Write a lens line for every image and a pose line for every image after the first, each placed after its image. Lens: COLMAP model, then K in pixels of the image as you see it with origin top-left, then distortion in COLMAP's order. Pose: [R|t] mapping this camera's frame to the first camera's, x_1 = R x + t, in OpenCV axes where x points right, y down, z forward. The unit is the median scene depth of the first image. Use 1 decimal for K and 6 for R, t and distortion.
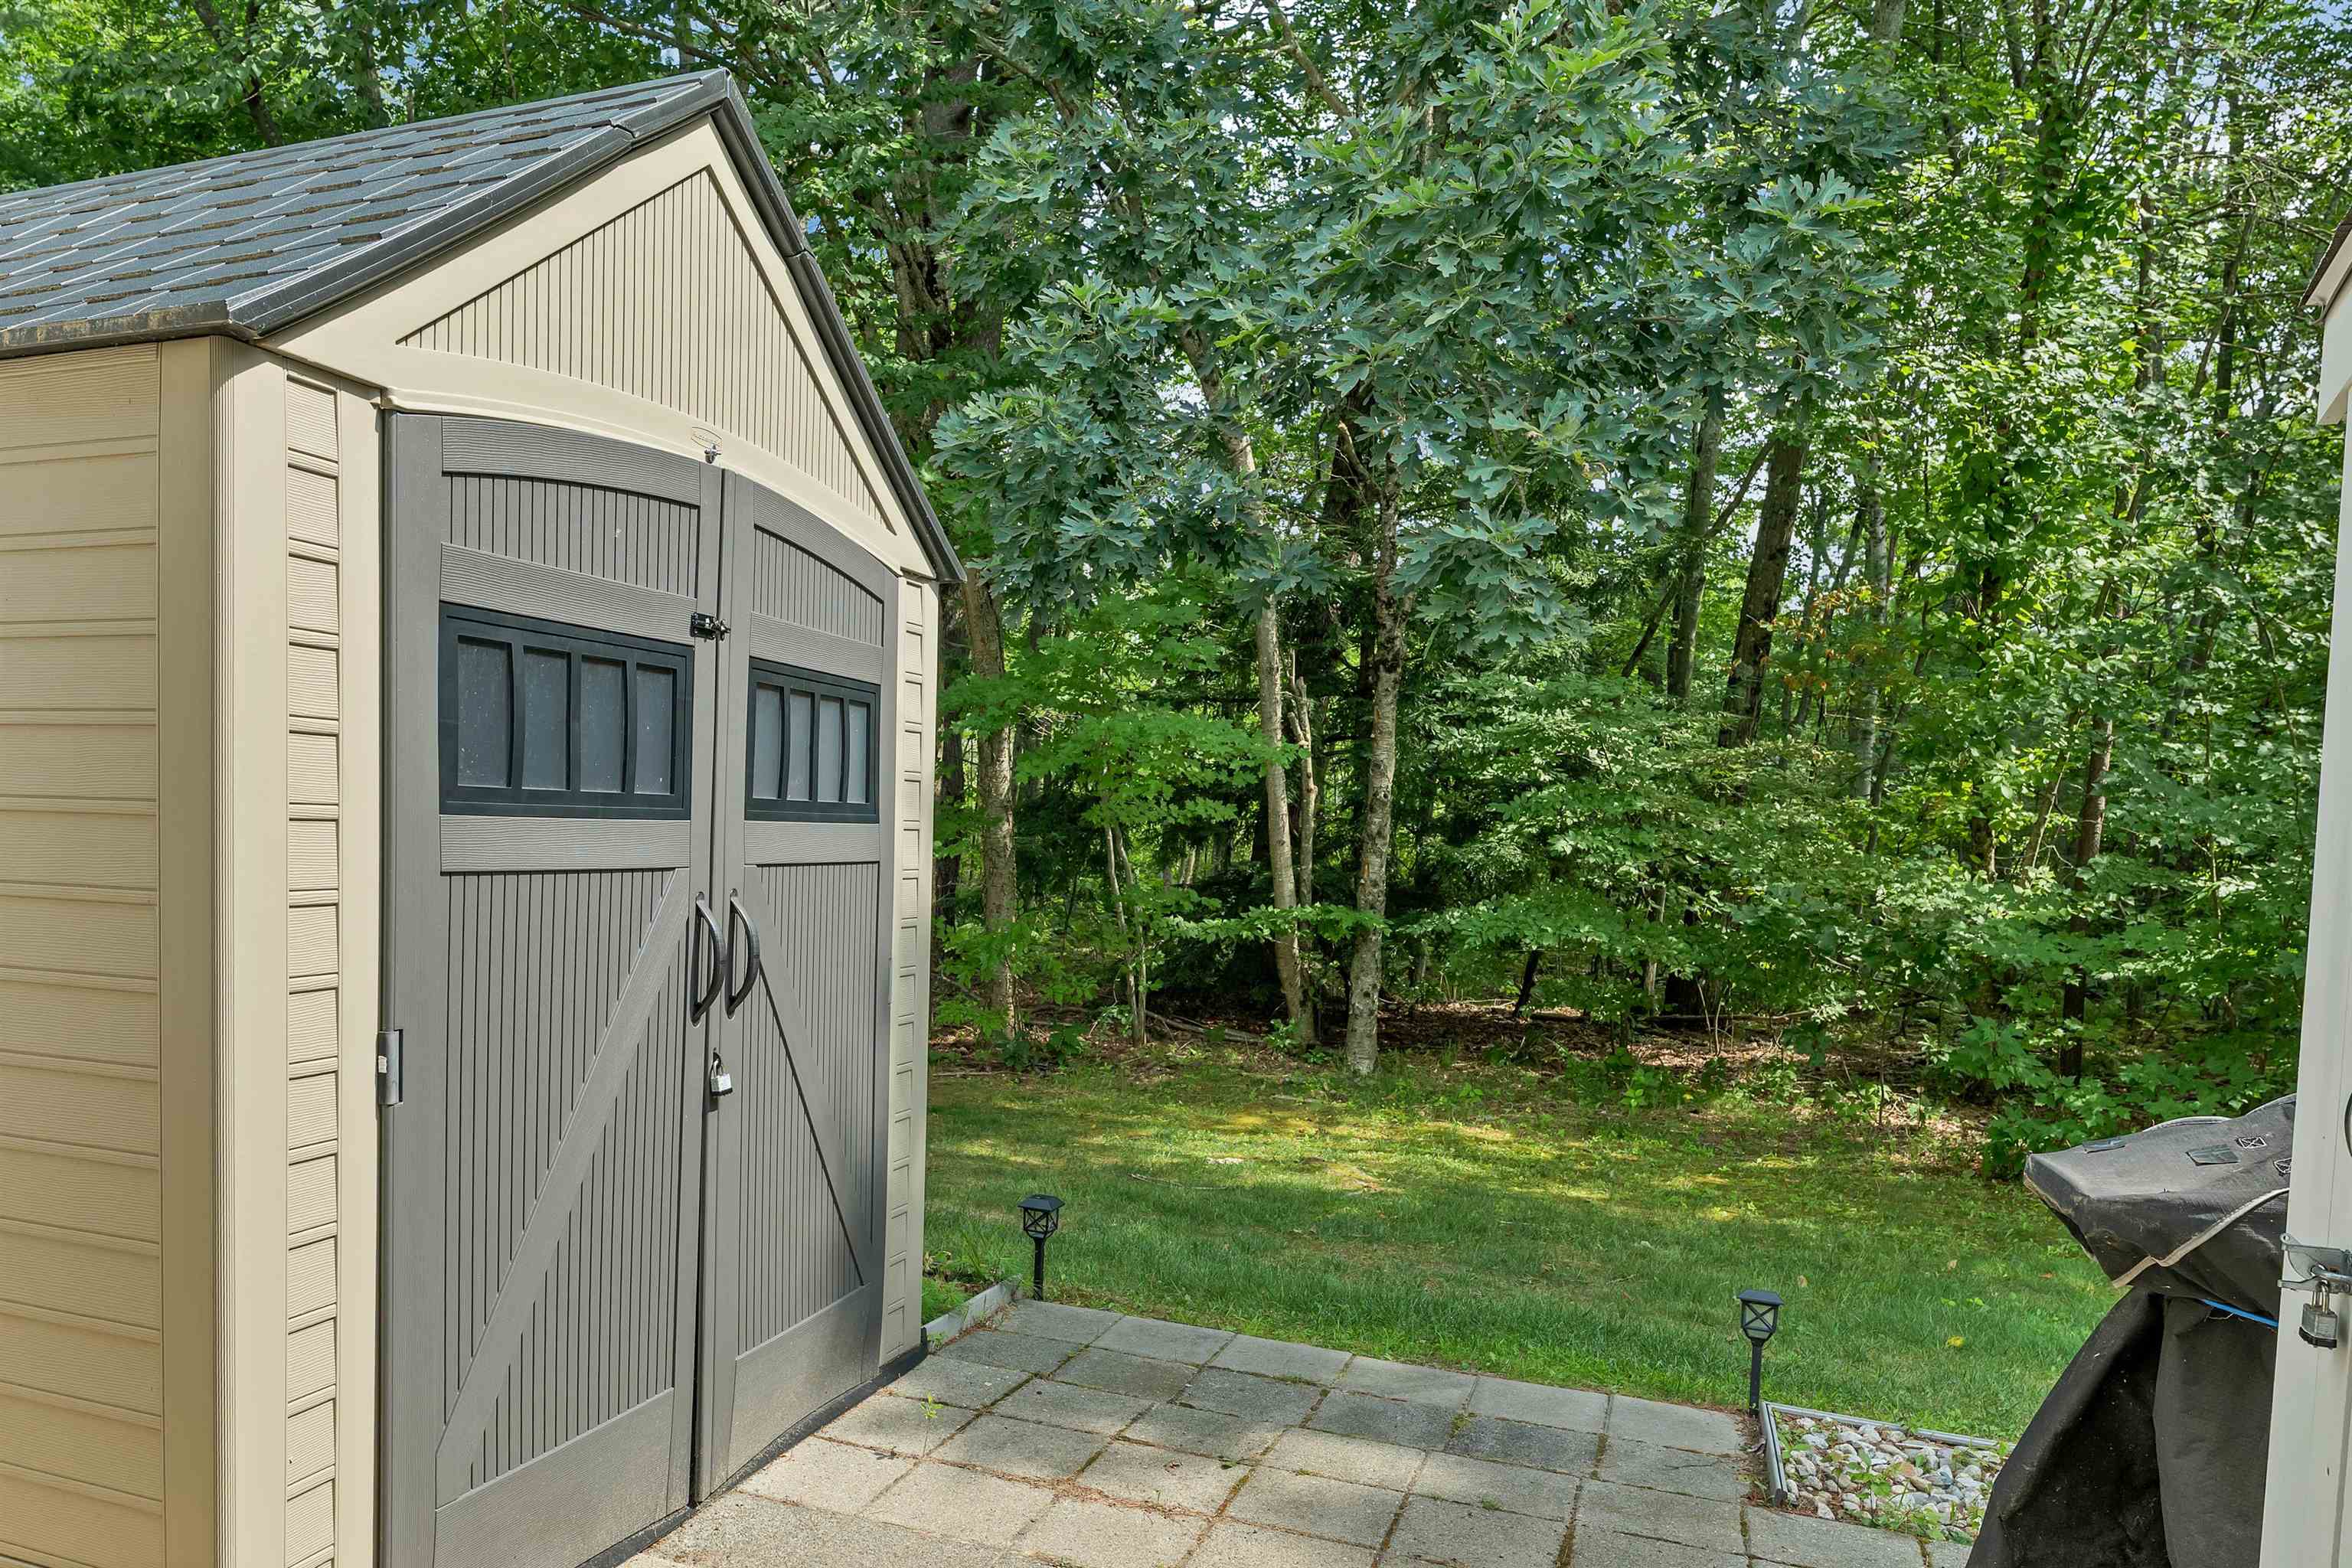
lens RADIAL K [[1651.6, 0, 1013.4], [0, 1651.6, 922.7], [0, 0, 1]] dist [-0.003711, 0.004326]
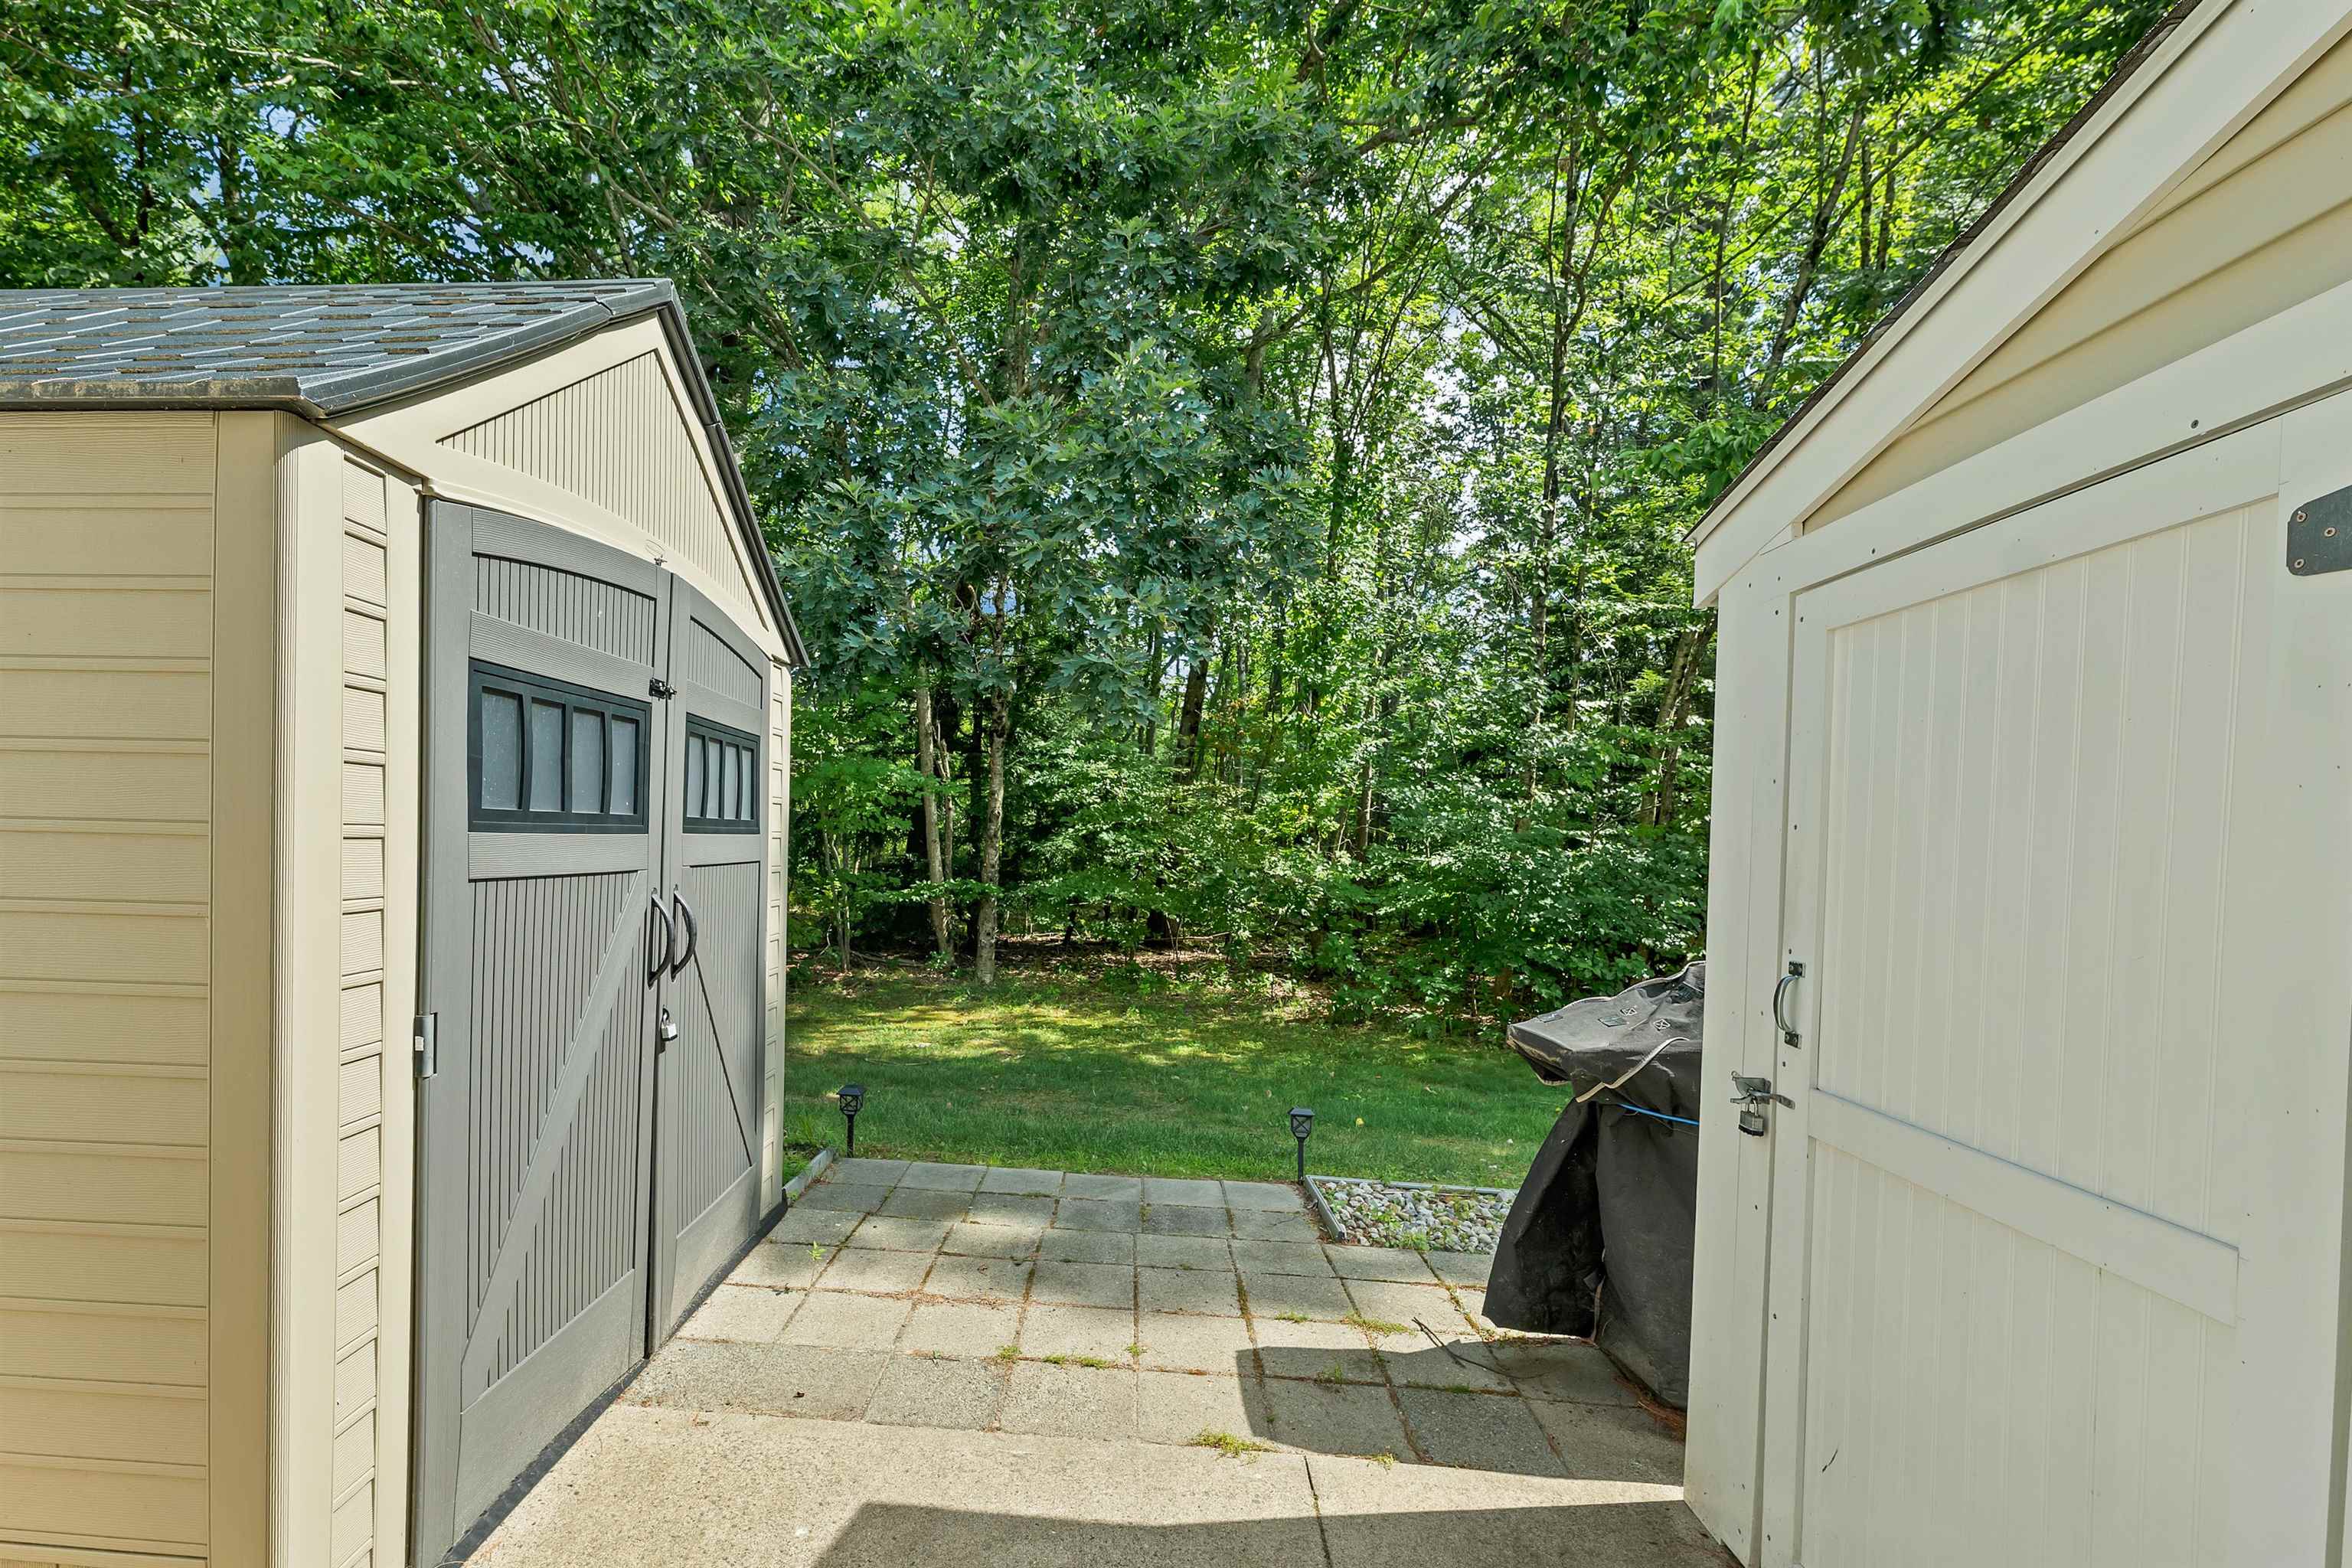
lens RADIAL K [[1004.4, 0, 1052.8], [0, 1004.4, 853.8], [0, 0, 1]] dist [0.001254, 0.000144]
pose [[0.948839, -0.012517, 0.315511, -0.135554], [0.023327, 0.999262, -0.030509, -0.013459], [-0.314897, 0.036308, 0.948431, 0.129320]]
